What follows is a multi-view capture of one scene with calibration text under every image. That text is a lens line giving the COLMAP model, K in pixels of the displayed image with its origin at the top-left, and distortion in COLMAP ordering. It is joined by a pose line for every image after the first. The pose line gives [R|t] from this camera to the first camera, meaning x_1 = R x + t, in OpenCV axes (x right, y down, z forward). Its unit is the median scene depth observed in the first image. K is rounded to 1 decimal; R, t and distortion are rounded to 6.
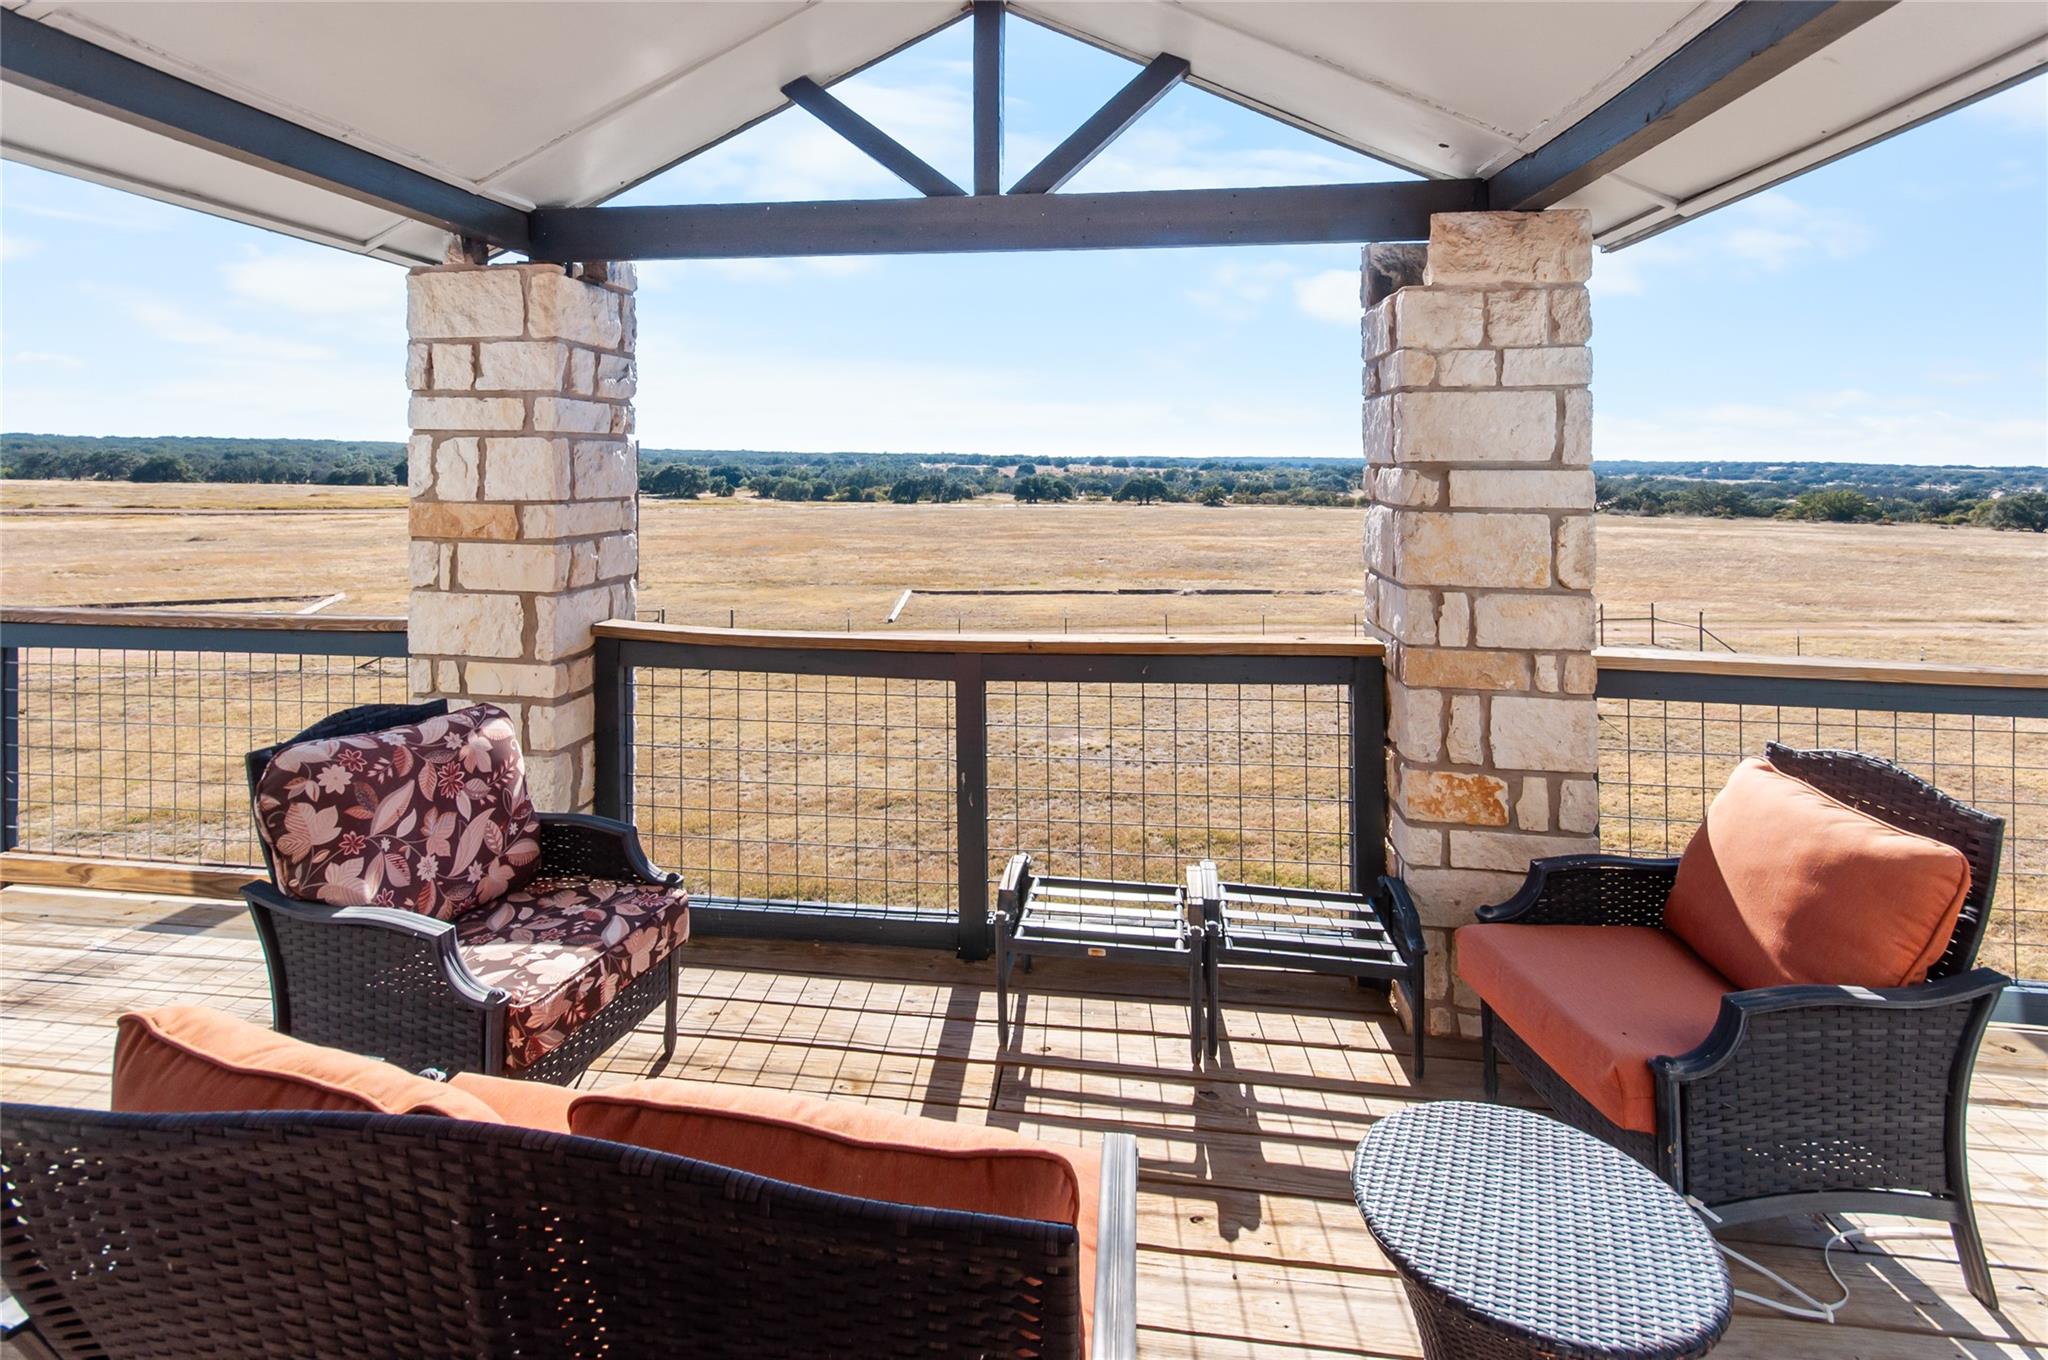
lens RADIAL K [[978.5, 0, 1018.1], [0, 978.5, 438.4], [0, 0, 1]] dist [0.002318, 0.000158]
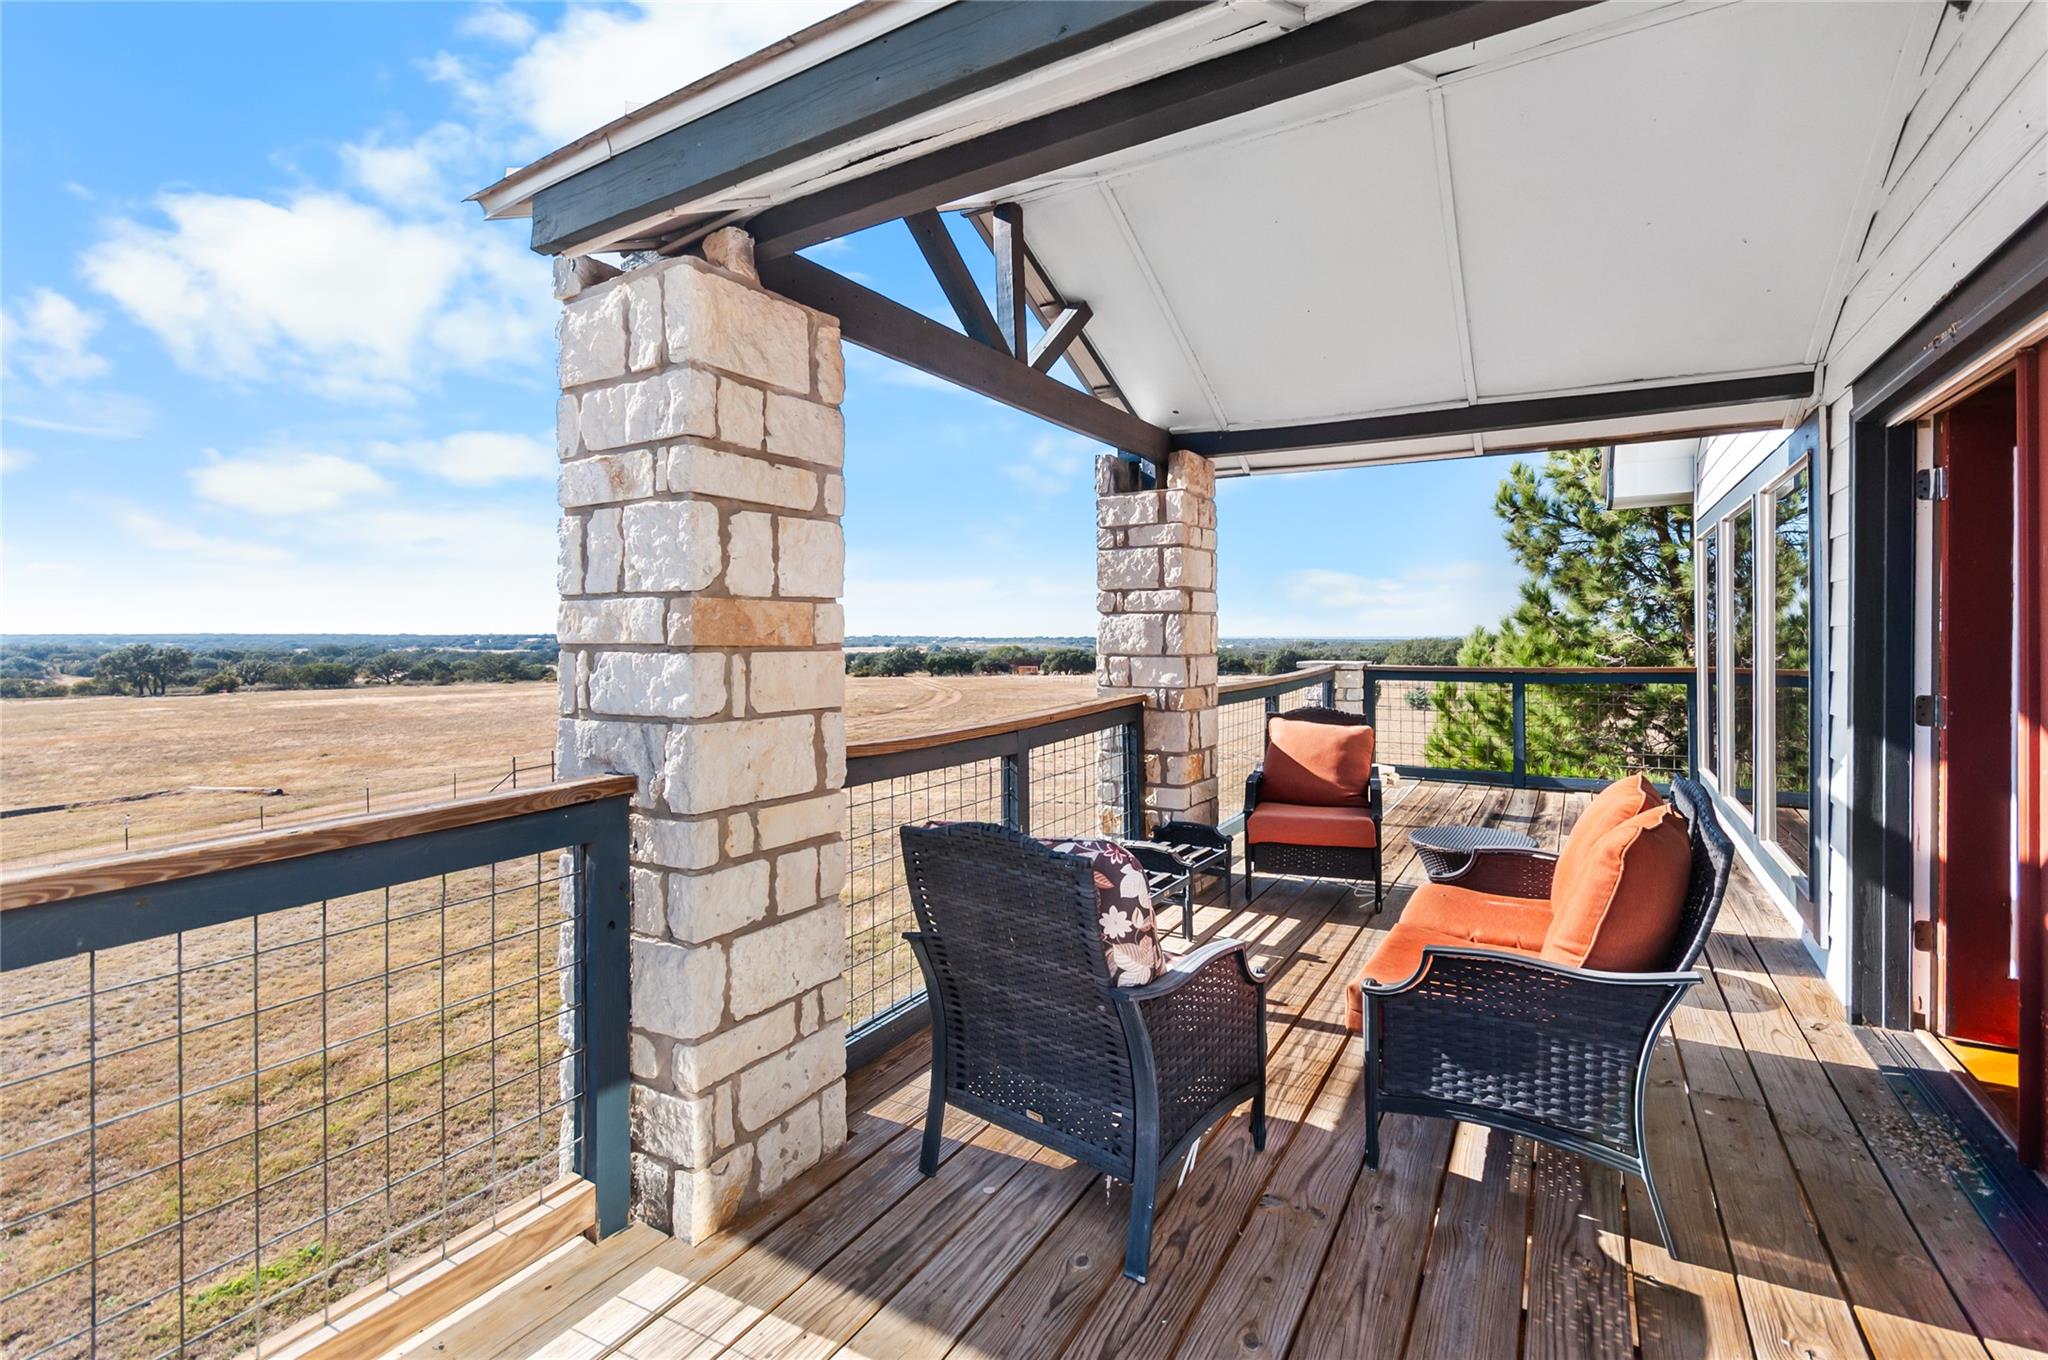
lens RADIAL K [[923.8, 0, 1018.5], [0, 923.8, 622.2], [0, 0, 1]] dist [-0.000350, -0.000105]
pose [[0.398383, 0.002279, 0.917216, -1.134856], [-0.009886, 0.999950, 0.001809, 0.080030], [-0.917166, -0.009788, 0.398386, 0.533217]]
